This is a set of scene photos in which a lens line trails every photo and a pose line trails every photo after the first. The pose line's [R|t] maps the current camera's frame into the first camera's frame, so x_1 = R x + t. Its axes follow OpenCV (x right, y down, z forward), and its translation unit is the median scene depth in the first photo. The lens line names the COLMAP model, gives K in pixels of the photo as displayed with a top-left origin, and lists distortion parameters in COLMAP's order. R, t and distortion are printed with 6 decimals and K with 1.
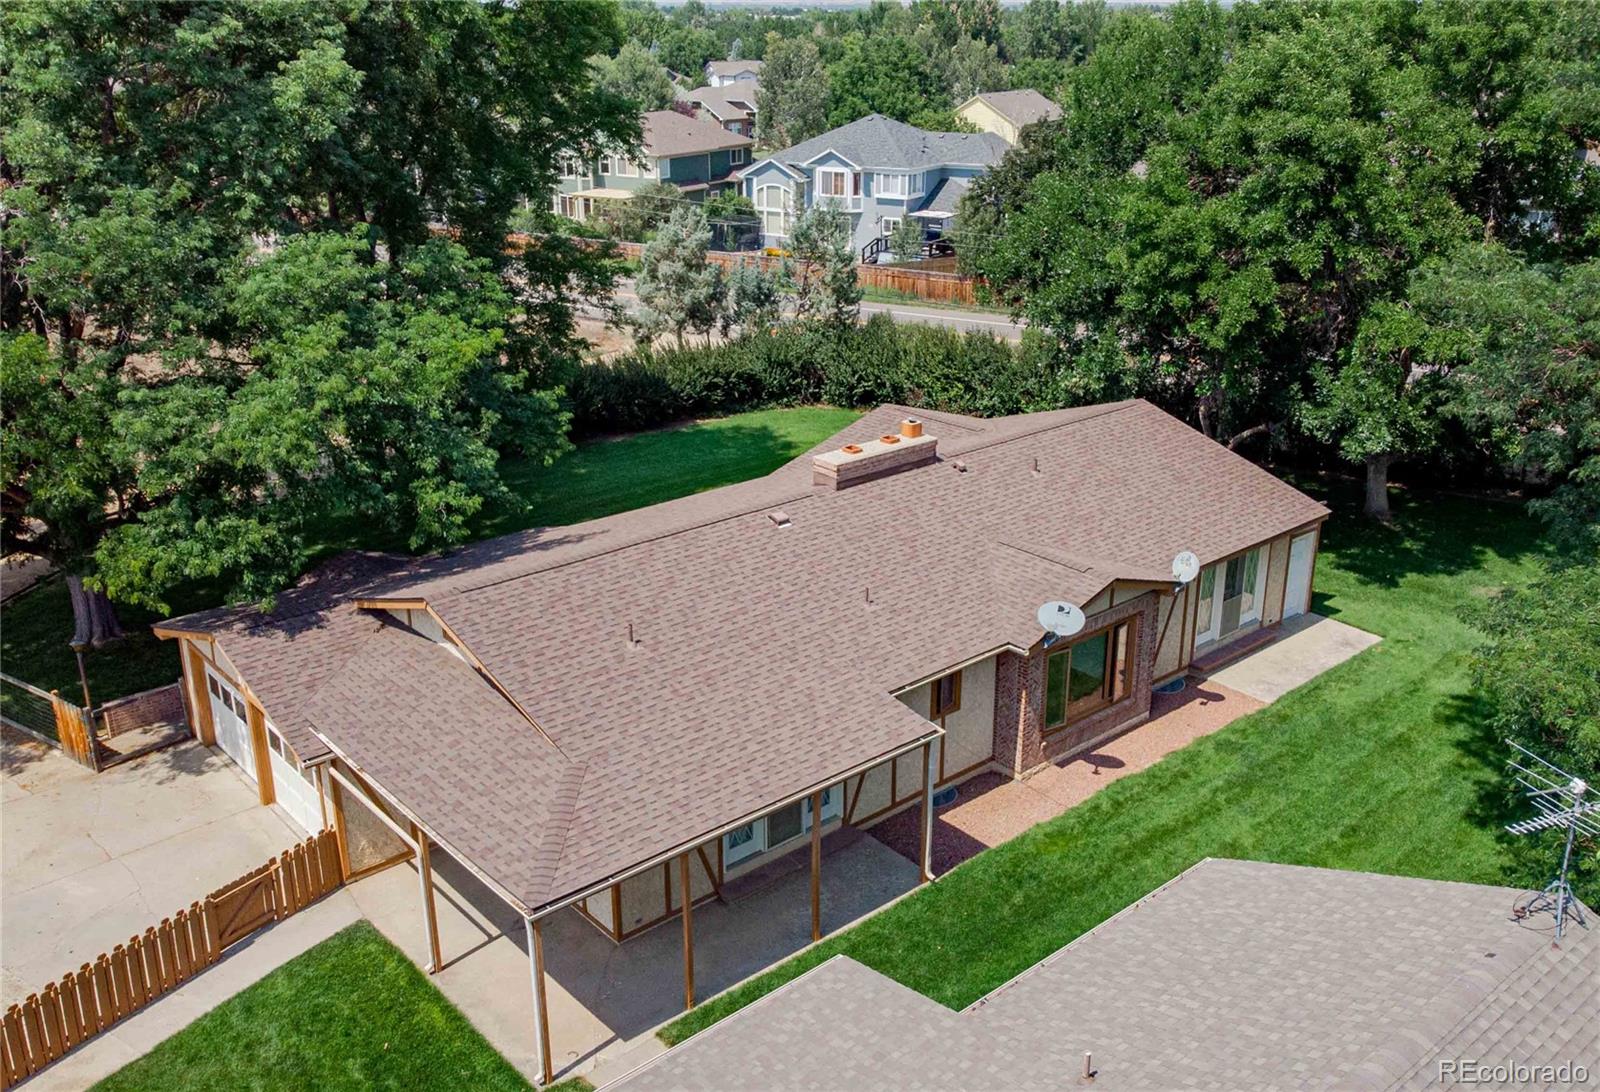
lens RADIAL K [[1455.8, 0, 801.3], [0, 1455.8, 513.5], [0, 0, 1]] dist [0.019951, 0.001376]
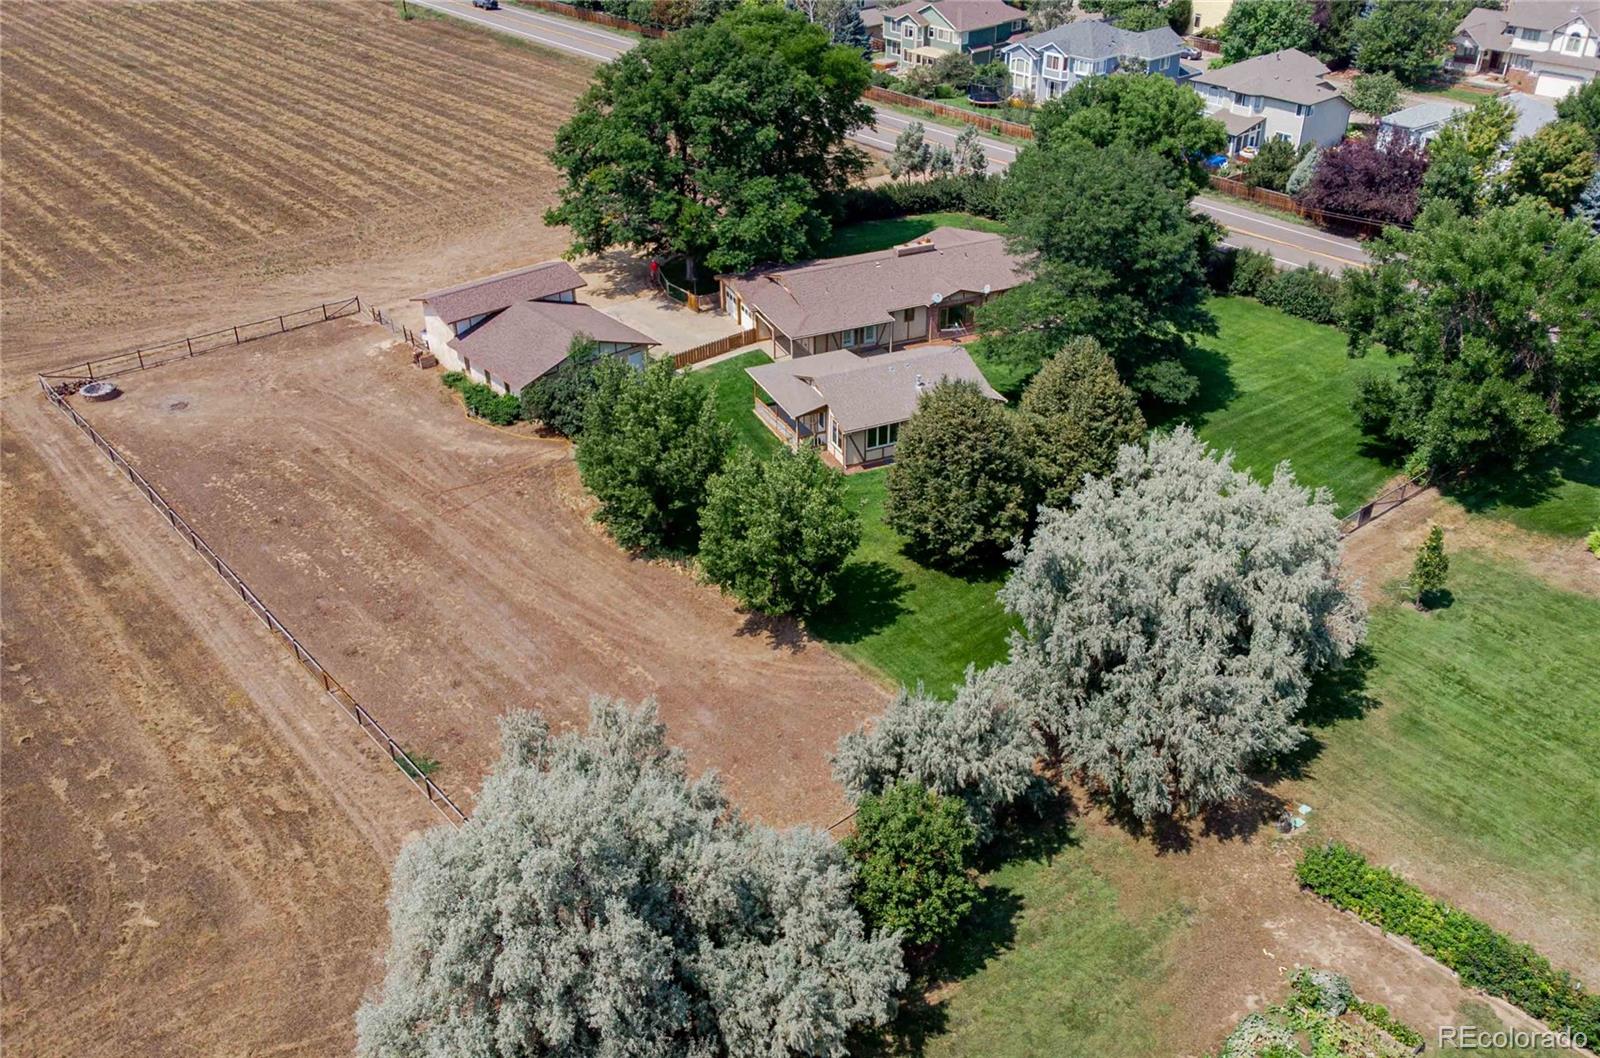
lens RADIAL K [[1449.0, 0, 800.0], [0, 1449.0, 529.0], [0, 0, 1]] dist [-0.011766, -0.005695]
pose [[0.956527, 0.146491, -0.252185, 0.766598], [-0.090802, 0.971307, 0.219812, -0.124335], [0.277150, -0.187357, 0.942383, -2.451217]]
